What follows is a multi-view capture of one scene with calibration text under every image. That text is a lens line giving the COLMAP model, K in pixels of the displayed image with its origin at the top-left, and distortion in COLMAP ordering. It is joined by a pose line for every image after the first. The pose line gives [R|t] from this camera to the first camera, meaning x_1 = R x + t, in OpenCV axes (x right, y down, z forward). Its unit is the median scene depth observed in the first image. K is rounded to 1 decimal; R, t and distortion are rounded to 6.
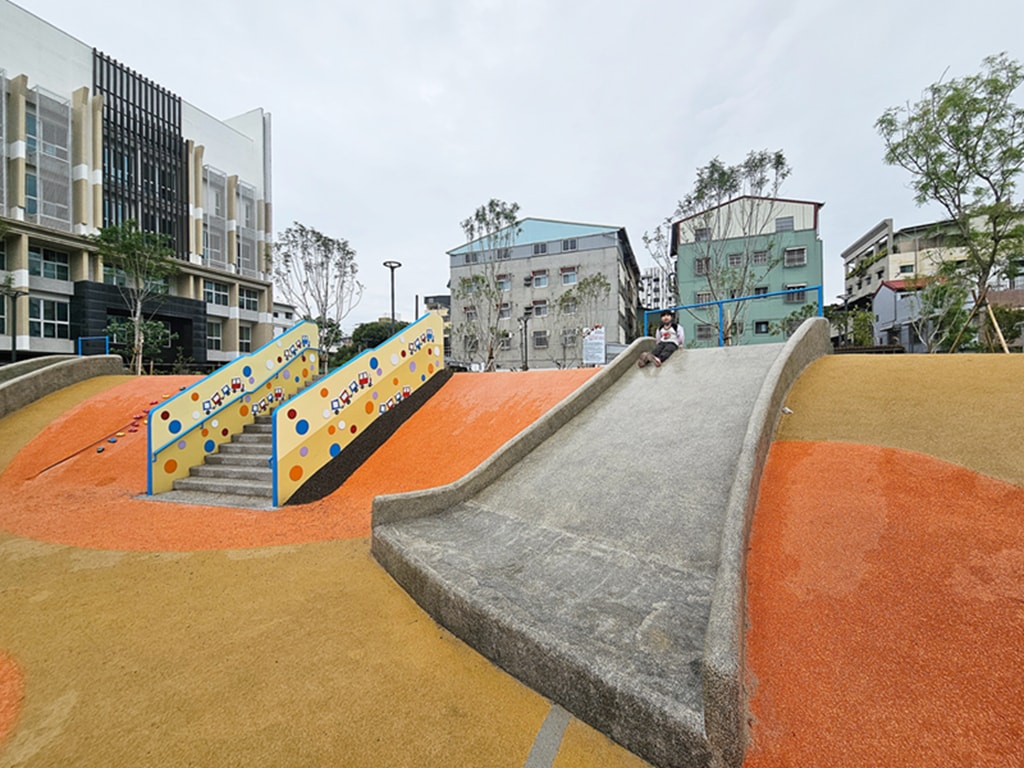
lens RADIAL K [[421.3, 0, 511.9], [0, 421.3, 384.5], [0, 0, 1]] dist [-0.000161, -0.000373]
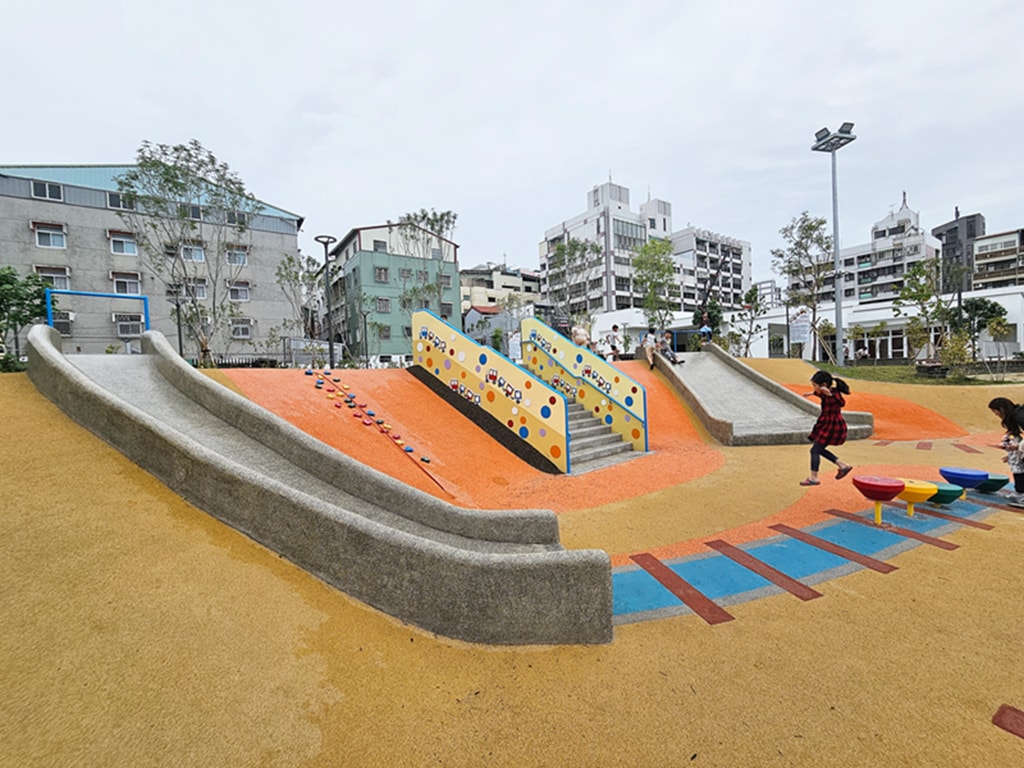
lens RADIAL K [[421.3, 0, 511.9], [0, 421.3, 384.6], [0, 0, 1]] dist [-0.000161, -0.000373]
pose [[0.556868, -0.035519, 0.829841, -0.315632], [0.030574, 0.999285, 0.022254, 0.000522], [-0.830038, 0.012979, 0.557556, 0.086065]]
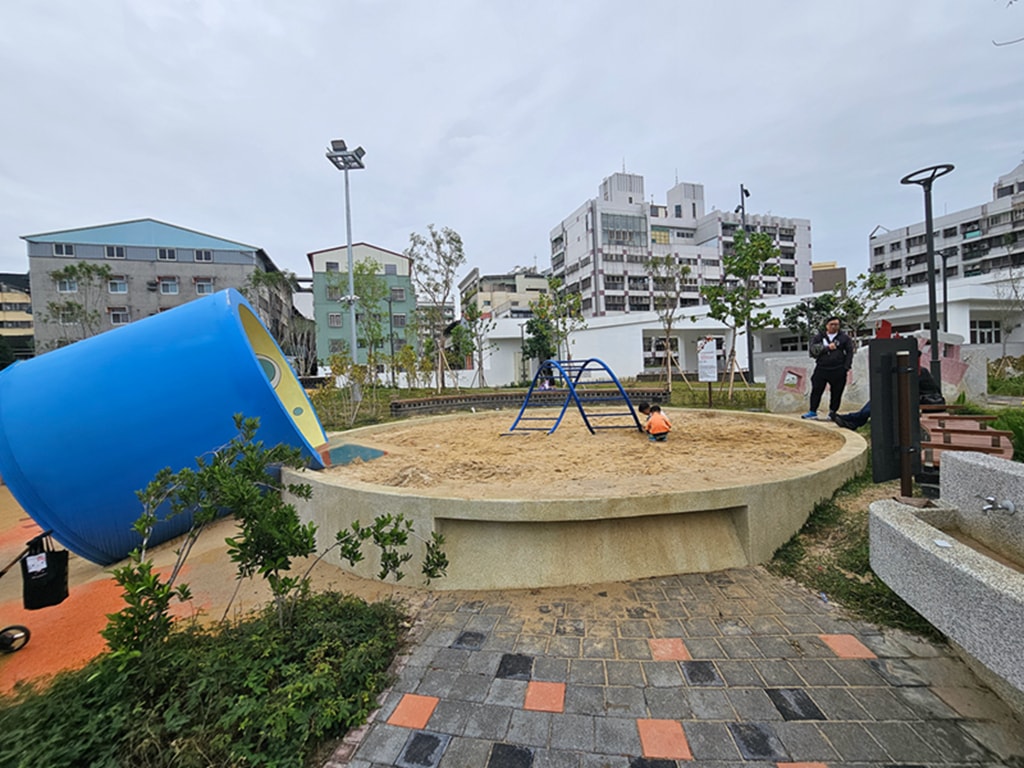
lens RADIAL K [[421.3, 0, 514.5], [0, 421.3, 385.7], [0, 0, 1]] dist [-0.000161, -0.000373]
pose [[0.759625, -0.039818, 0.649141, 0.040192], [0.035411, 0.999176, 0.019850, -0.010908], [-0.649397, 0.007908, 0.760409, -0.312673]]
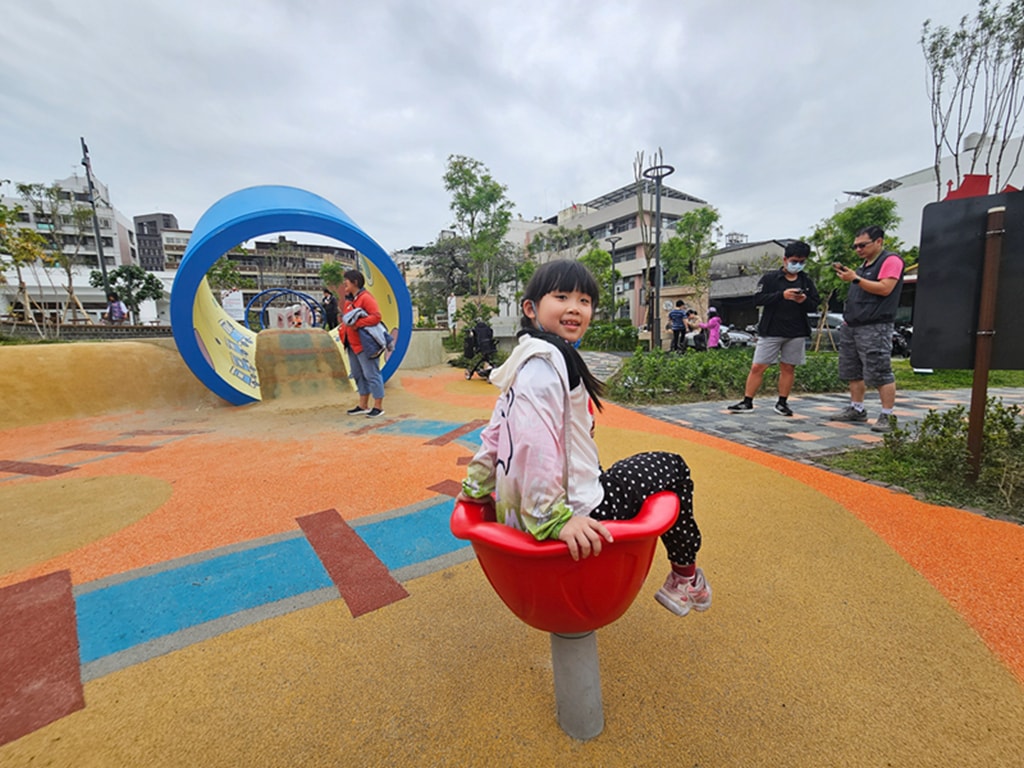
lens RADIAL K [[421.3, 0, 510.0], [0, 421.3, 384.0], [0, 0, 1]] dist [-0.000161, -0.000373]
pose [[-0.775105, -0.041878, 0.630443, -0.137257], [0.036492, 0.993168, 0.110837, 0.022926], [-0.630778, 0.108916, -0.768282, -0.021893]]
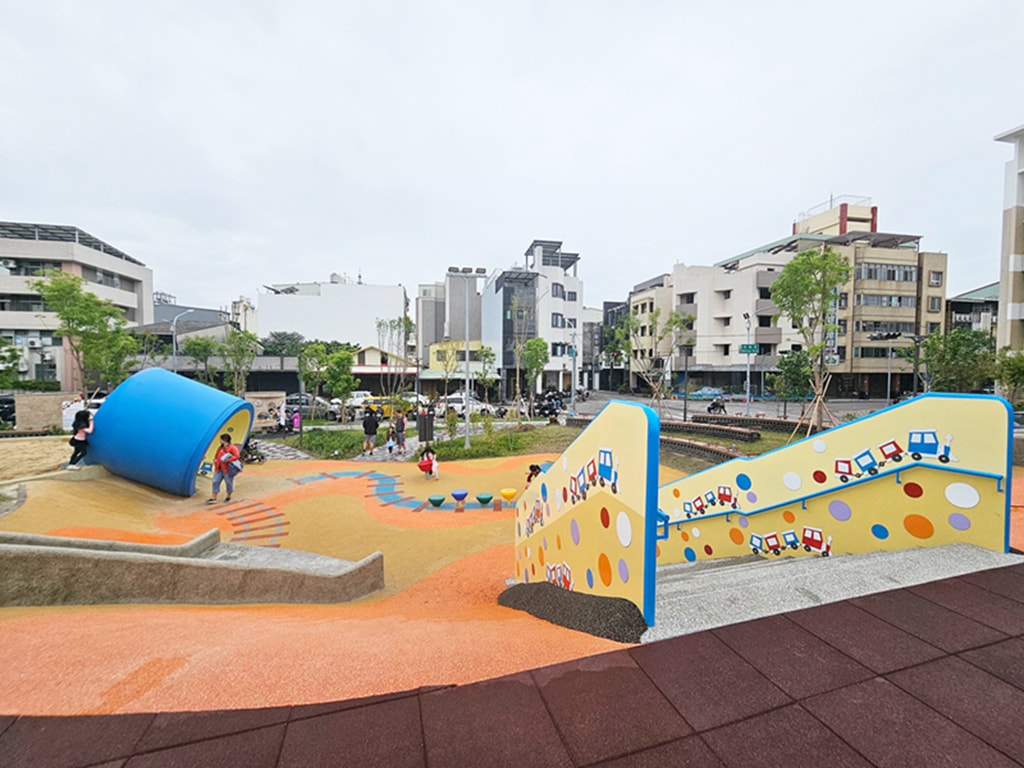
lens RADIAL K [[421.3, 0, 511.7], [0, 421.3, 385.5], [0, 0, 1]] dist [-0.000161, -0.000373]
pose [[-0.840679, 0.027206, -0.540849, 0.011022], [0.006196, 0.999155, 0.040629, -0.047708], [0.541498, 0.030805, -0.840138, 0.300962]]
